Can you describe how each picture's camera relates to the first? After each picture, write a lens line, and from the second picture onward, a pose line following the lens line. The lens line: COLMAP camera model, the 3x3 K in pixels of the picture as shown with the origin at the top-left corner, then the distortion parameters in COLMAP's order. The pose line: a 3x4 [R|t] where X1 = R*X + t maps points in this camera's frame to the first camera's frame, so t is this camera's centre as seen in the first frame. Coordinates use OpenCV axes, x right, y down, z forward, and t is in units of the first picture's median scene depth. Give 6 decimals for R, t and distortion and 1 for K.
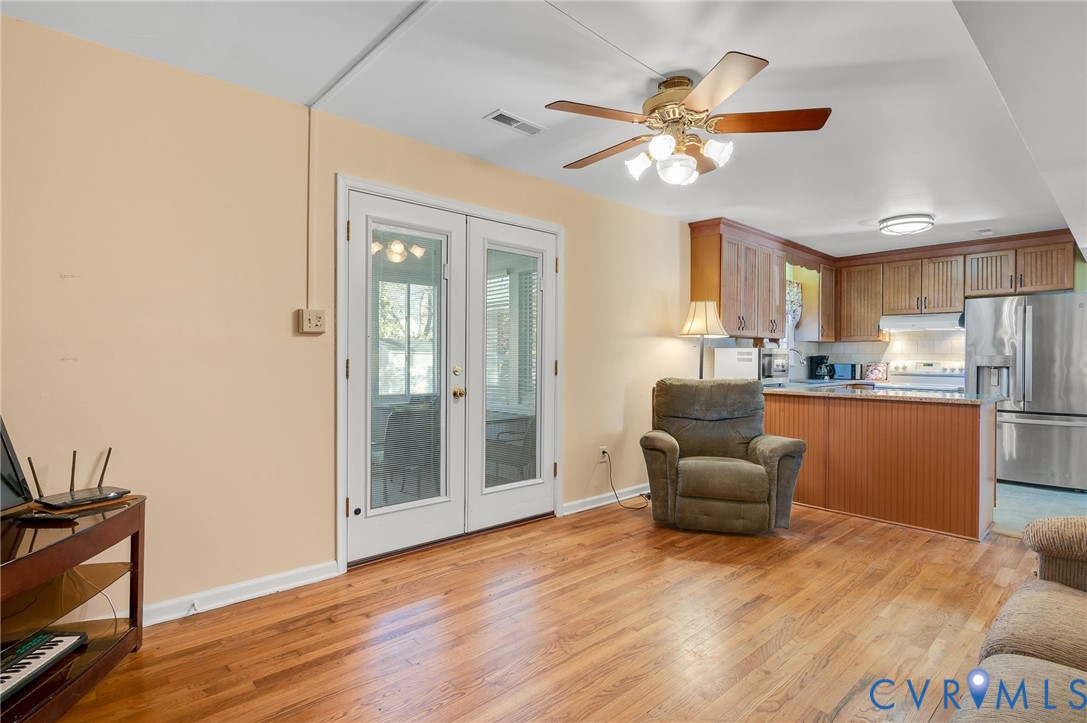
lens RADIAL K [[536.0, 0, 539.9], [0, 536.0, 359.0], [0, 0, 1]] dist [-0.001148, -0.000794]
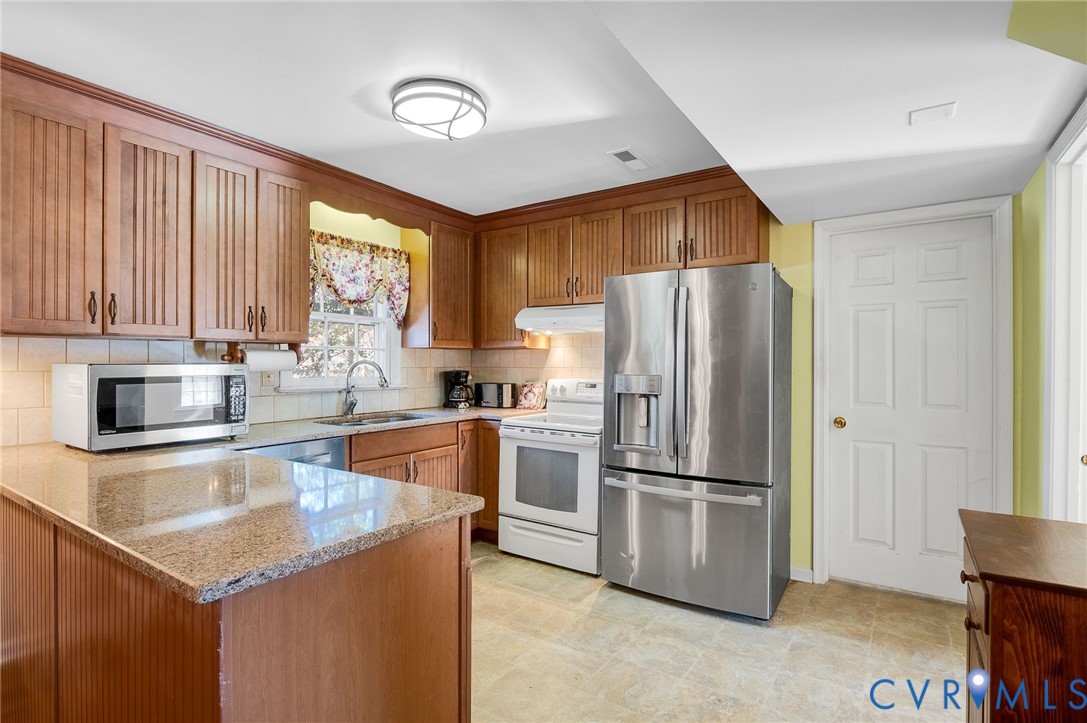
lens RADIAL K [[536.0, 0, 534.7], [0, 536.0, 364.7], [0, 0, 1]] dist [-0.001148, -0.000794]
pose [[0.972974, -0.004072, 0.230880, 0.679376], [0.003524, 0.999990, 0.002786, -0.021061], [-0.230889, -0.001898, 0.972978, 0.523142]]
